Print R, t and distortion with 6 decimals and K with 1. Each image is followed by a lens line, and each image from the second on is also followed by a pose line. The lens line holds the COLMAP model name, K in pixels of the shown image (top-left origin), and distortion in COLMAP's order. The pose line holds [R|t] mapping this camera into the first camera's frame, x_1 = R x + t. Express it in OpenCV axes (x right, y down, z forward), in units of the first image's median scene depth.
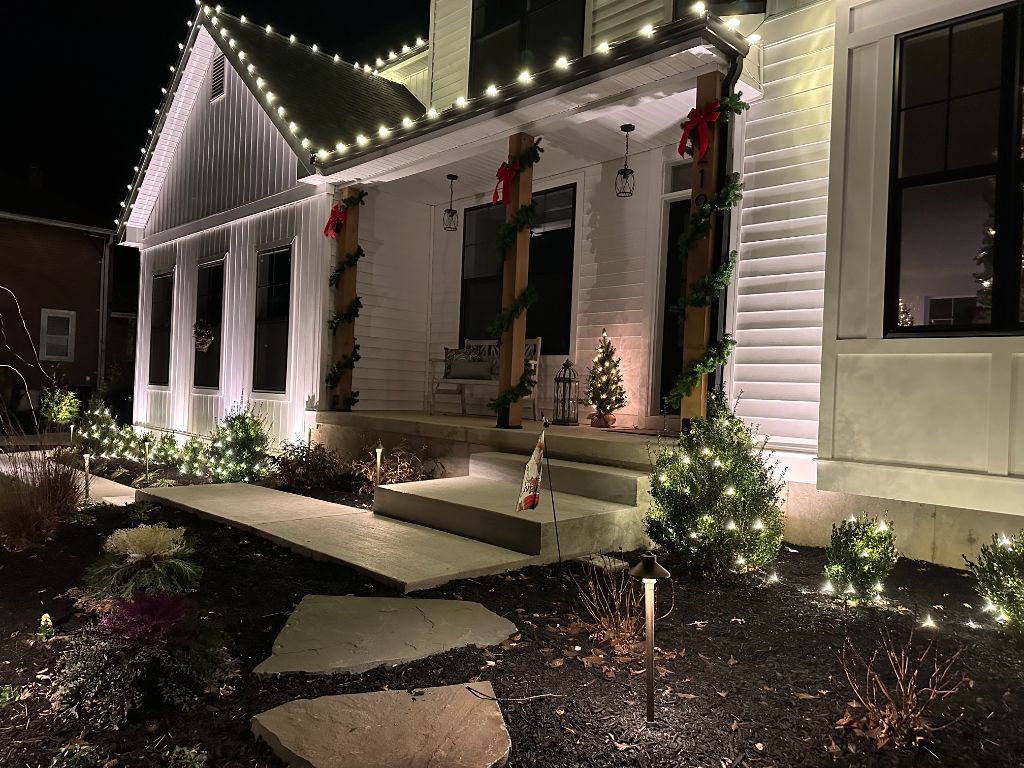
lens RADIAL K [[725.3, 0, 512.0], [0, 725.3, 384.0], [0, 0, 1]] dist [-0.001892, -0.003413]
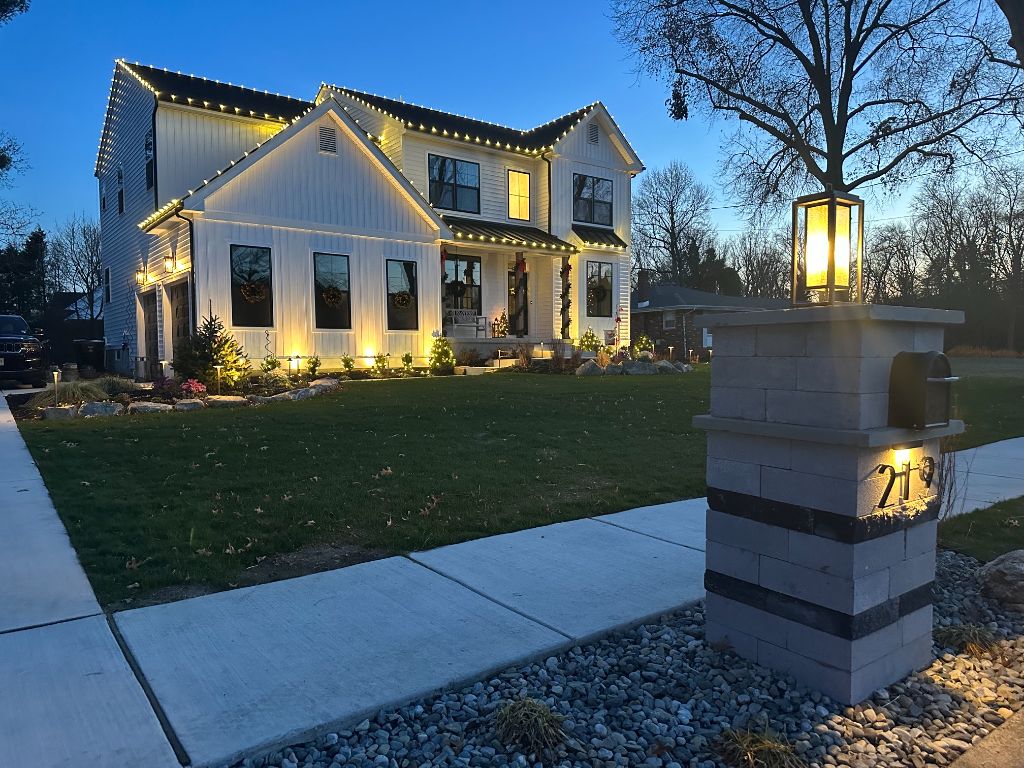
lens RADIAL K [[706.2, 0, 512.0], [0, 706.2, 384.0], [0, 0, 1]] dist [0.003122, -0.001698]
pose [[0.131194, -0.081817, 0.987975, -2.656544], [-0.003160, 0.996549, 0.082947, -0.001808], [-0.991352, -0.014004, 0.130482, 0.475719]]
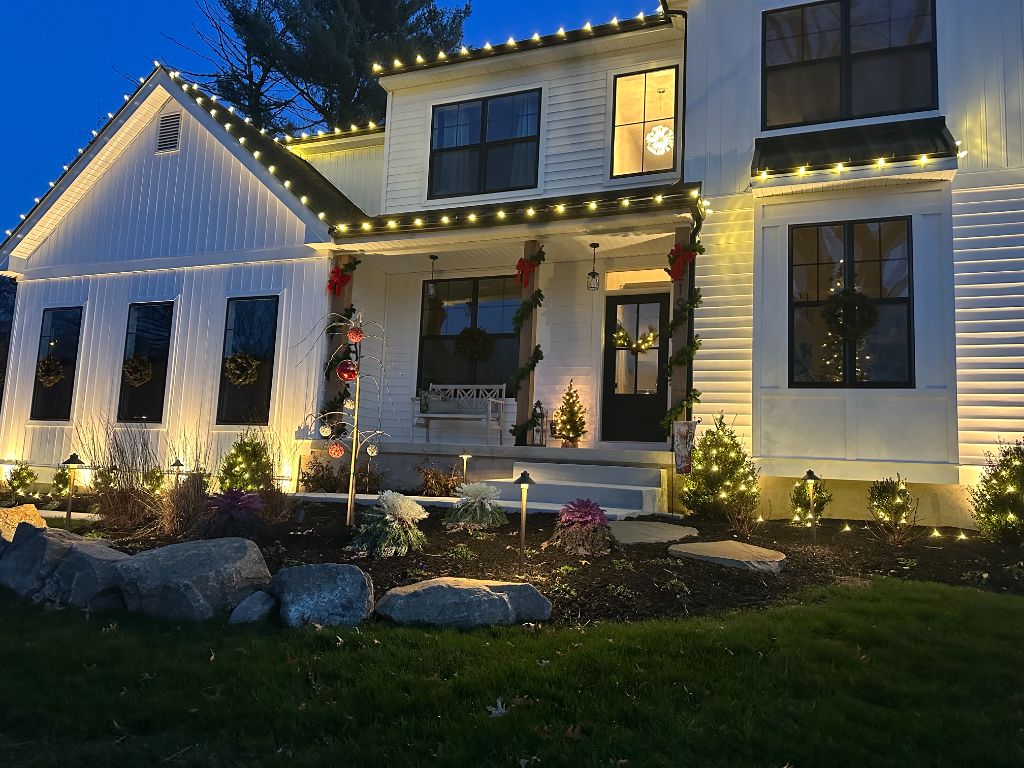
lens RADIAL K [[706.2, 0, 512.0], [0, 706.2, 384.0], [0, 0, 1]] dist [0.003122, -0.001698]
pose [[0.917481, 0.044159, 0.395321, -0.443016], [-0.009877, 0.996042, -0.088339, 0.047816], [-0.397658, 0.077145, 0.914285, -0.182981]]
